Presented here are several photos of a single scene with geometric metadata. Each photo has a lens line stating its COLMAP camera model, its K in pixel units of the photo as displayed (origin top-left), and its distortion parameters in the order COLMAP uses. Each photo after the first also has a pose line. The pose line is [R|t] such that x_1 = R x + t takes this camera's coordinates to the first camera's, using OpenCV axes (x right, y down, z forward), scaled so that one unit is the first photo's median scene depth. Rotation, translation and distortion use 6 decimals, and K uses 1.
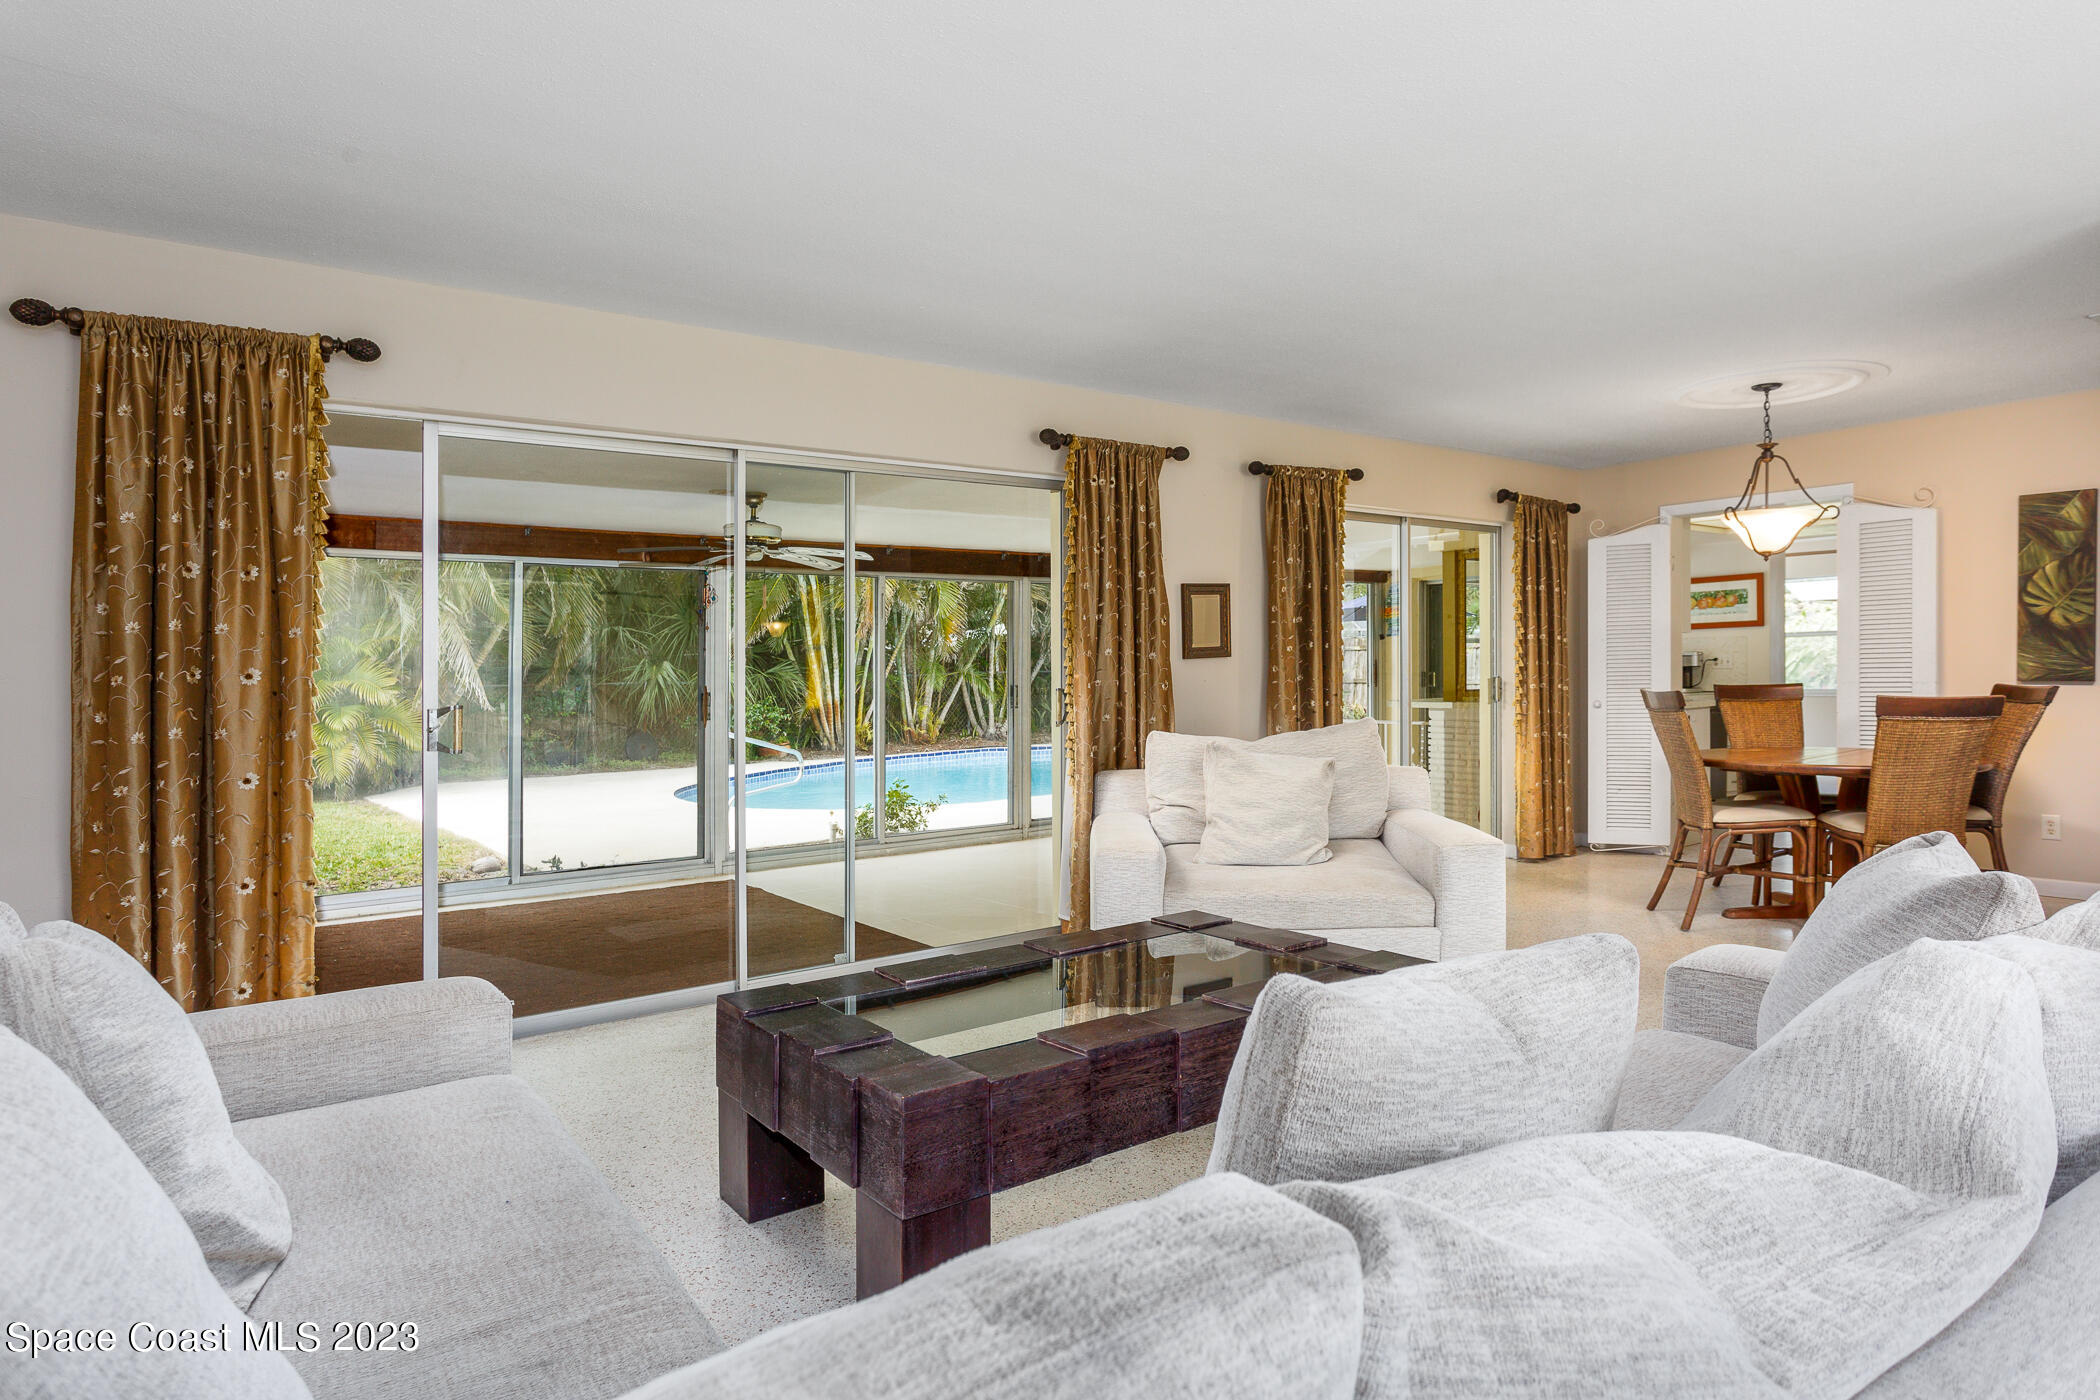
lens RADIAL K [[1199.2, 0, 1085.8], [0, 1199.2, 618.3], [0, 0, 1]] dist [0.002036, 0.001815]
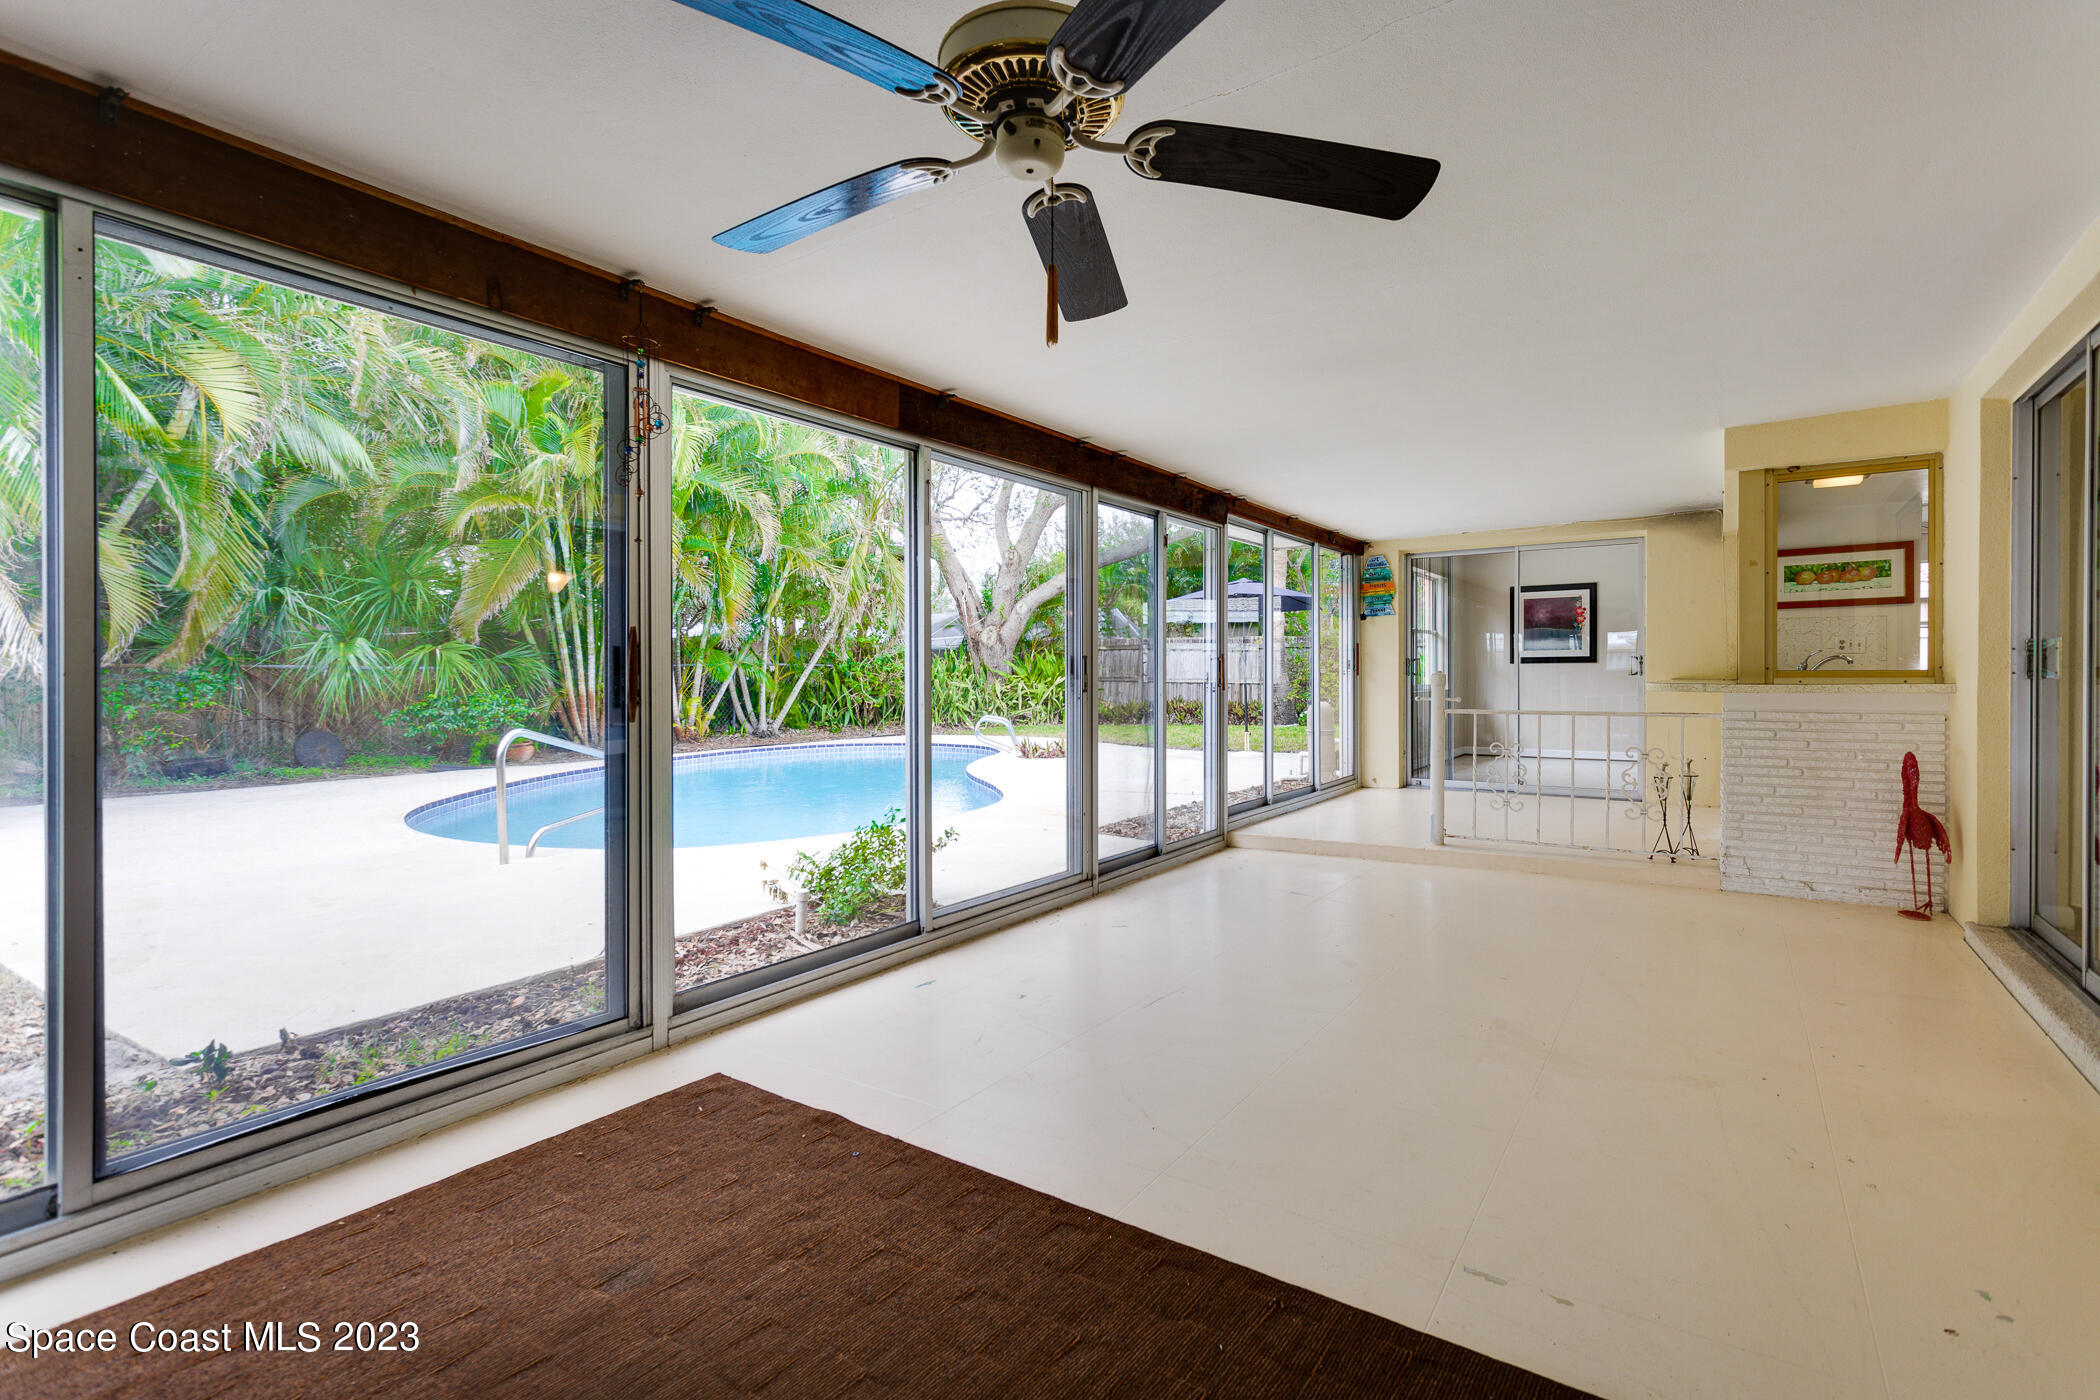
lens RADIAL K [[985.1, 0, 1053.1], [0, 985.1, 681.1], [0, 0, 1]] dist [-0.000100, 0.000139]
pose [[0.950857, 0.010843, 0.309442, -0.375108], [-0.025709, 0.998700, 0.044005, 0.074372], [-0.308562, -0.049798, 0.949900, 0.817614]]
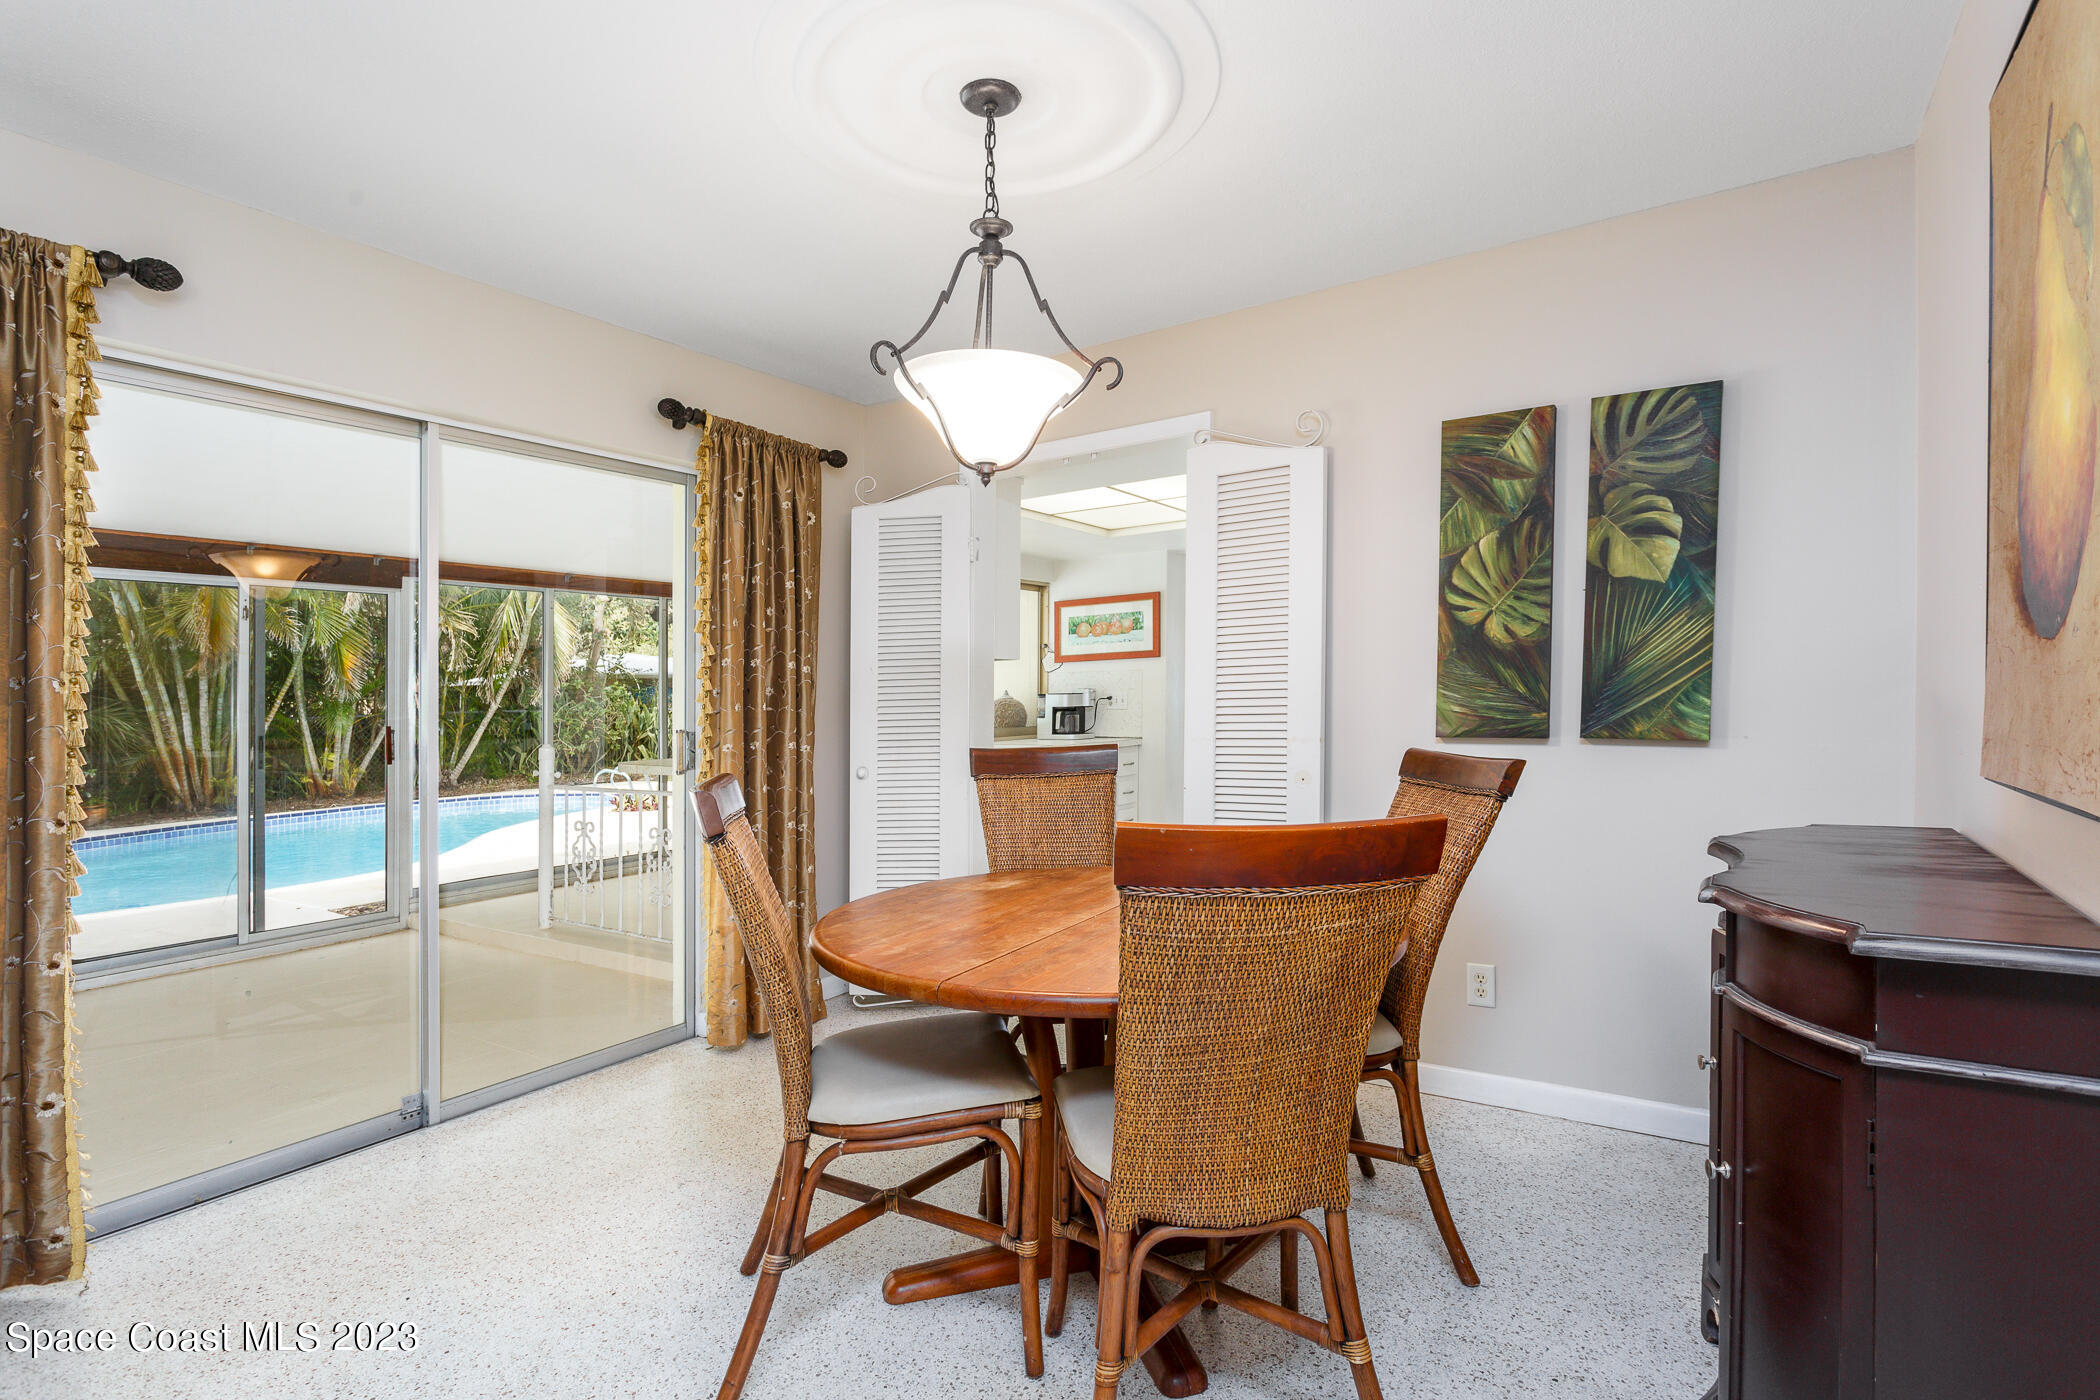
lens RADIAL K [[999.8, 0, 1046.8], [0, 999.8, 675.6], [0, 0, 1]] dist [-0.007878, 0.000159]
pose [[0.949876, 0.002436, 0.312617, 0.440427], [-0.007119, 0.999879, 0.013838, 0.016443], [-0.312546, -0.015369, 0.949778, 0.594167]]
